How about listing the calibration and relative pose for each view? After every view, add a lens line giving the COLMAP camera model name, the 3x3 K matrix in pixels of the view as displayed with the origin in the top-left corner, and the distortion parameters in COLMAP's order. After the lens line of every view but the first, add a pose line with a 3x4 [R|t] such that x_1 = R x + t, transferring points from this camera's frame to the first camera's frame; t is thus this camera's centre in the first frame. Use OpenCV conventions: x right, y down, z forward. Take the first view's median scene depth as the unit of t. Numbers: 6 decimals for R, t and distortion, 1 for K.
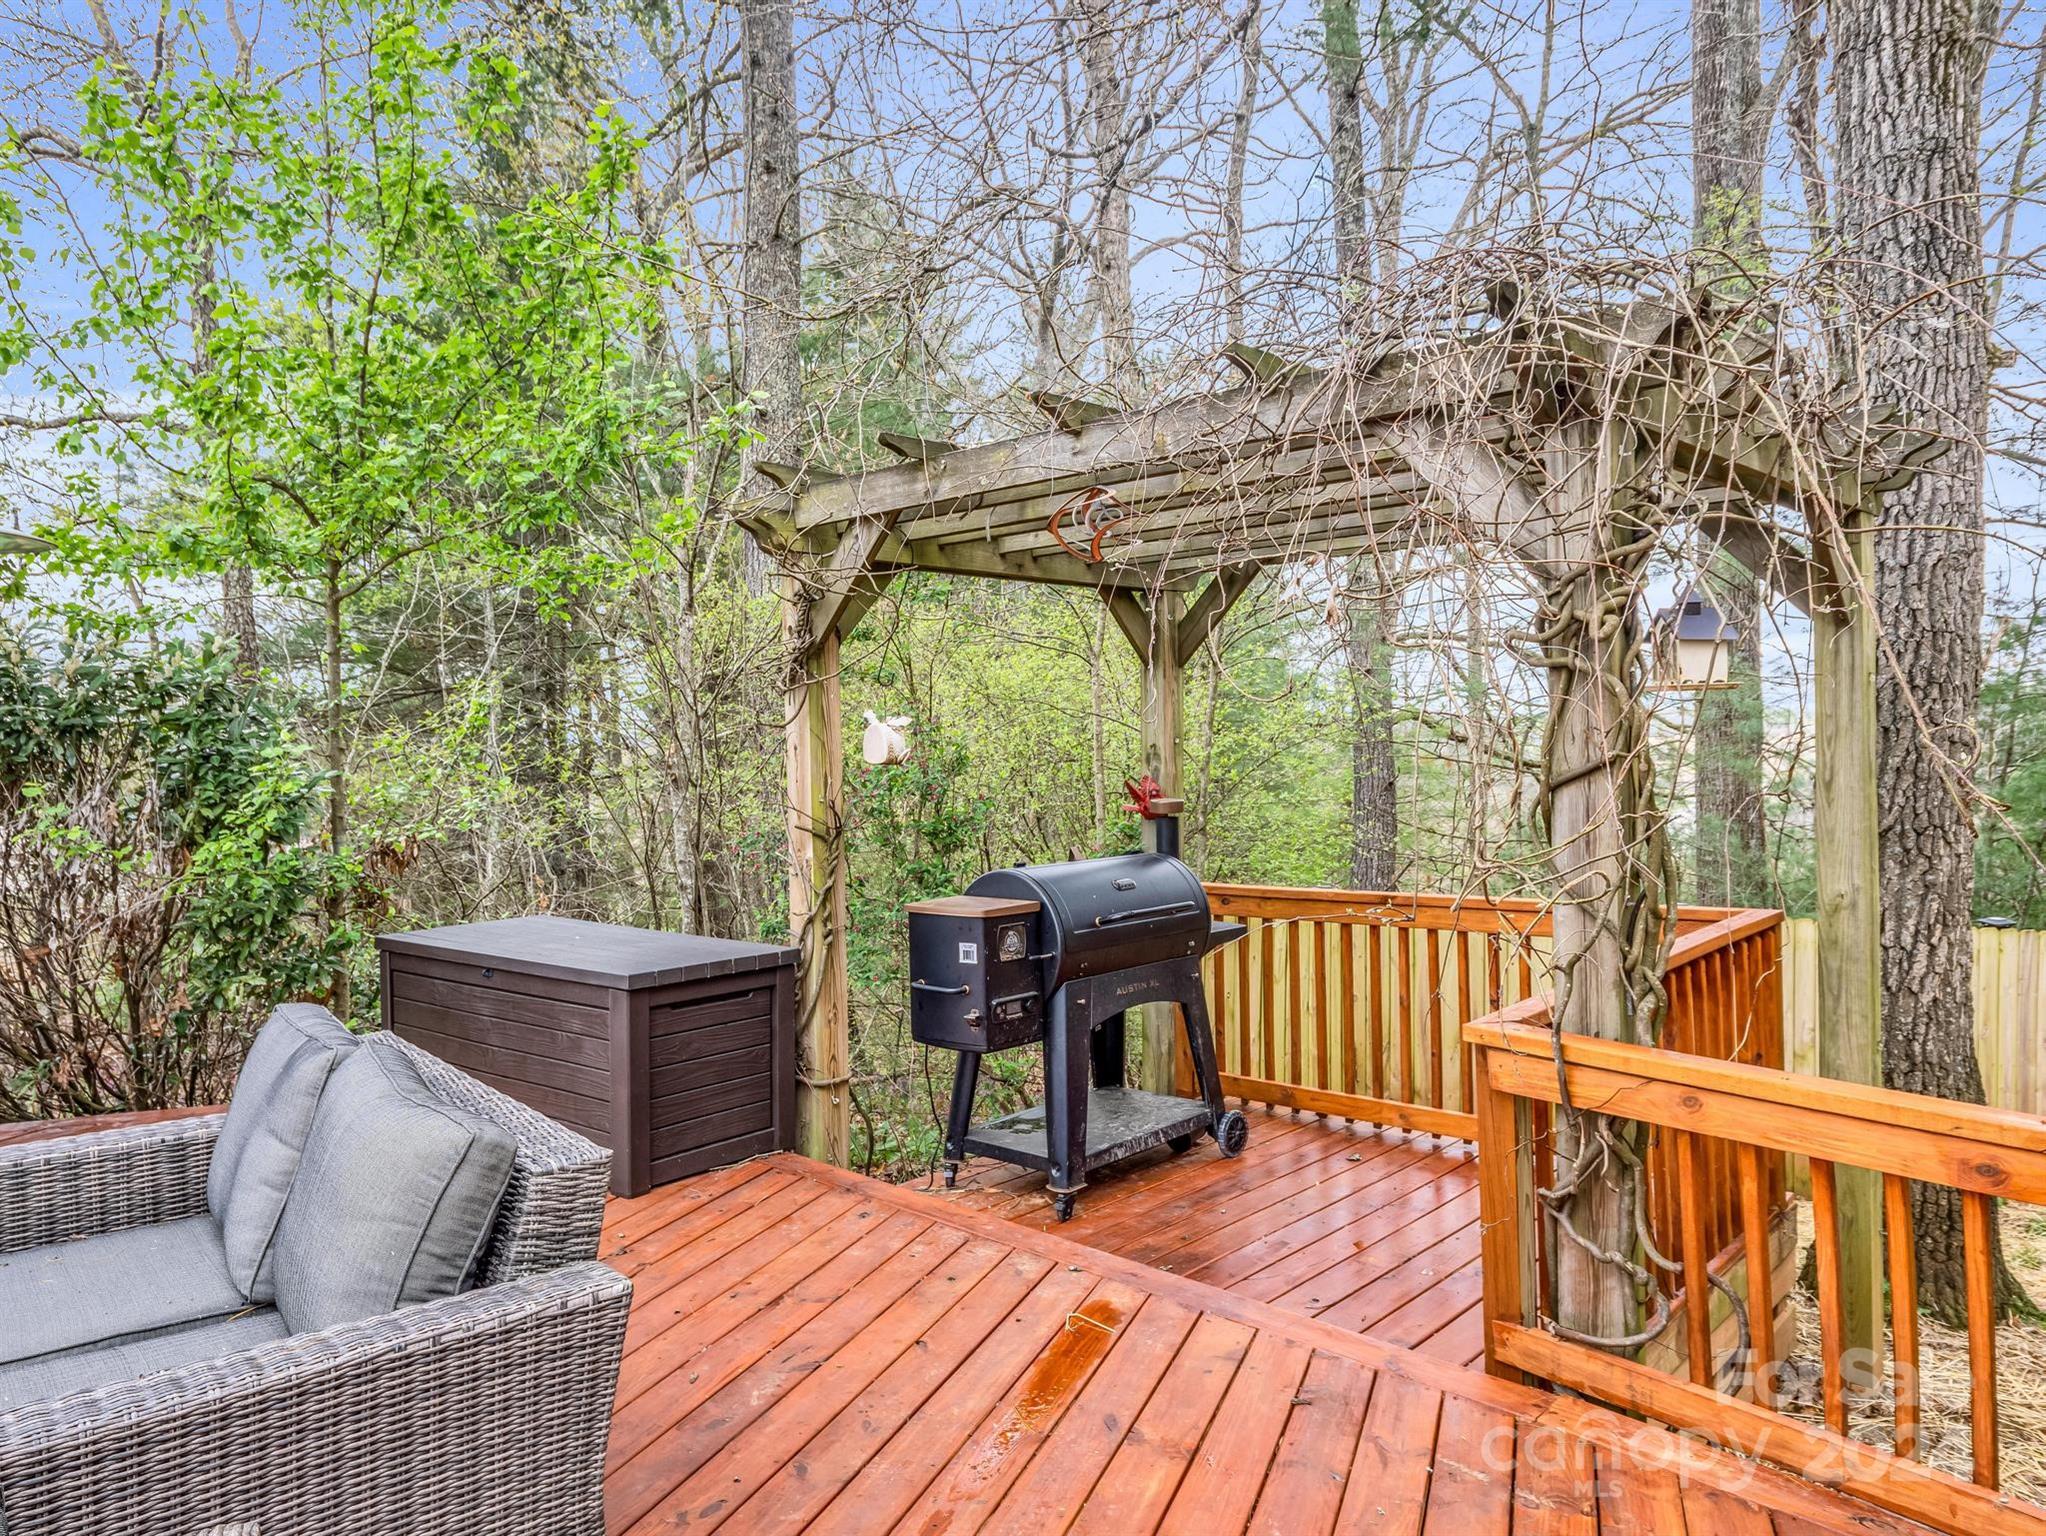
lens RADIAL K [[1400.0, 0, 1023.0], [0, 1400.0, 768.0], [0, 0, 1]] dist [-0.005496, -0.002042]
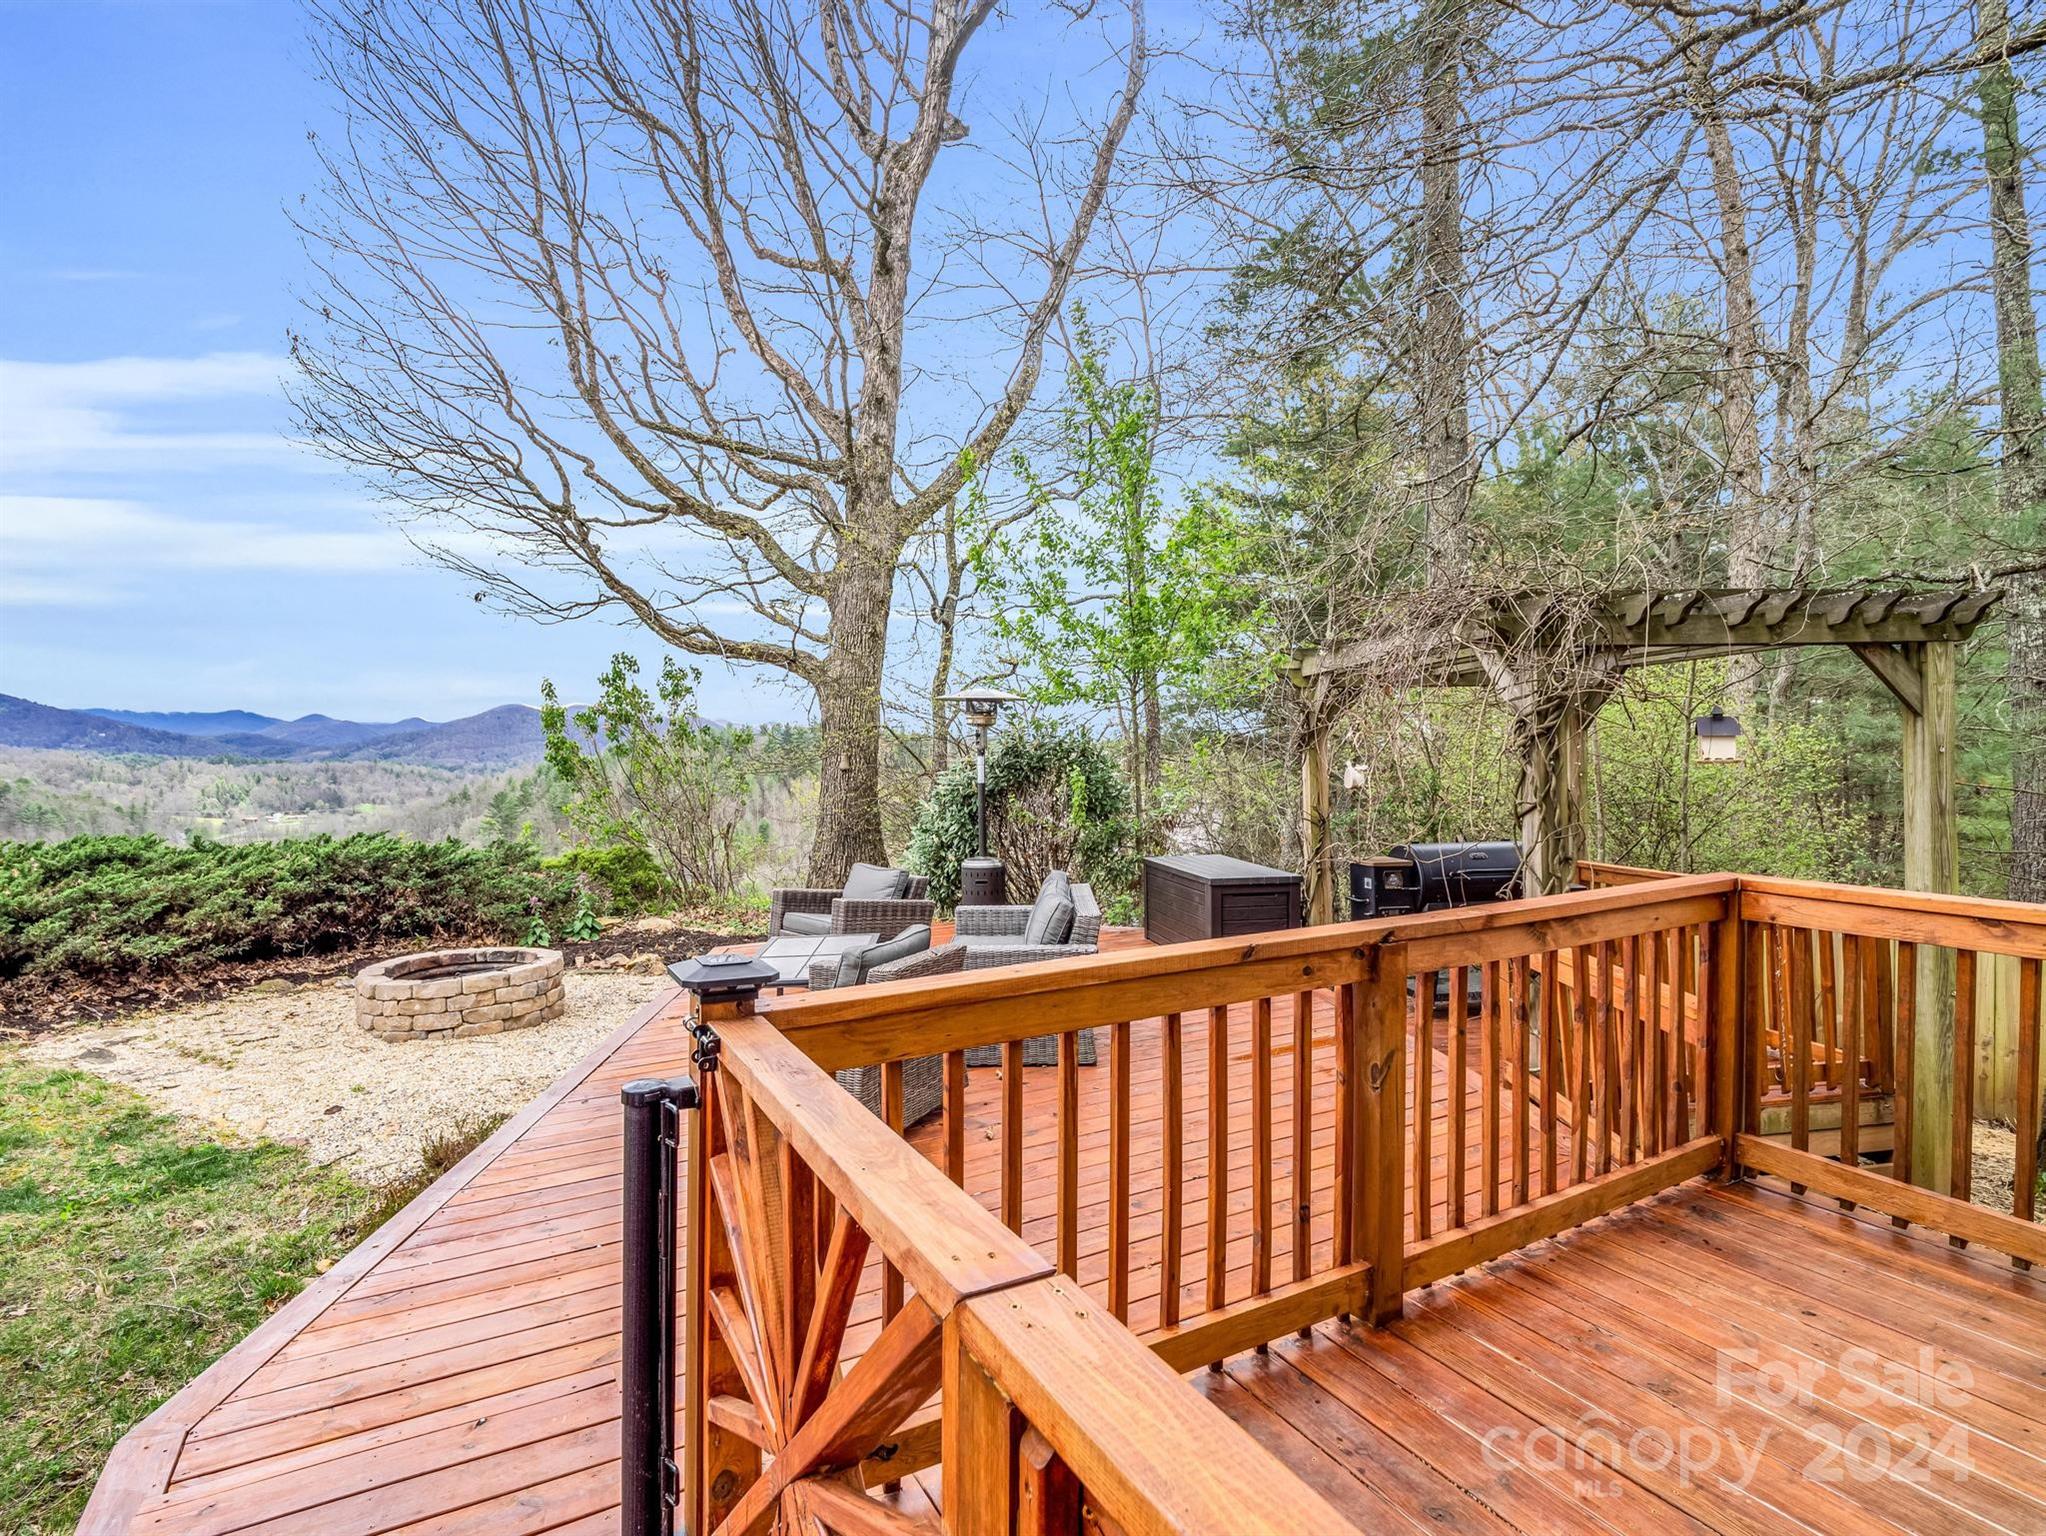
lens RADIAL K [[1010.9, 0, 1019.6], [0, 1010.9, 764.7], [0, 0, 1]] dist [-0.032924, 0.005334]
pose [[0.763720, 0.011891, -0.645438, 0.498844], [-0.010017, 0.999928, 0.006569, -0.044368], [0.645470, 0.001449, 0.763784, -0.441156]]
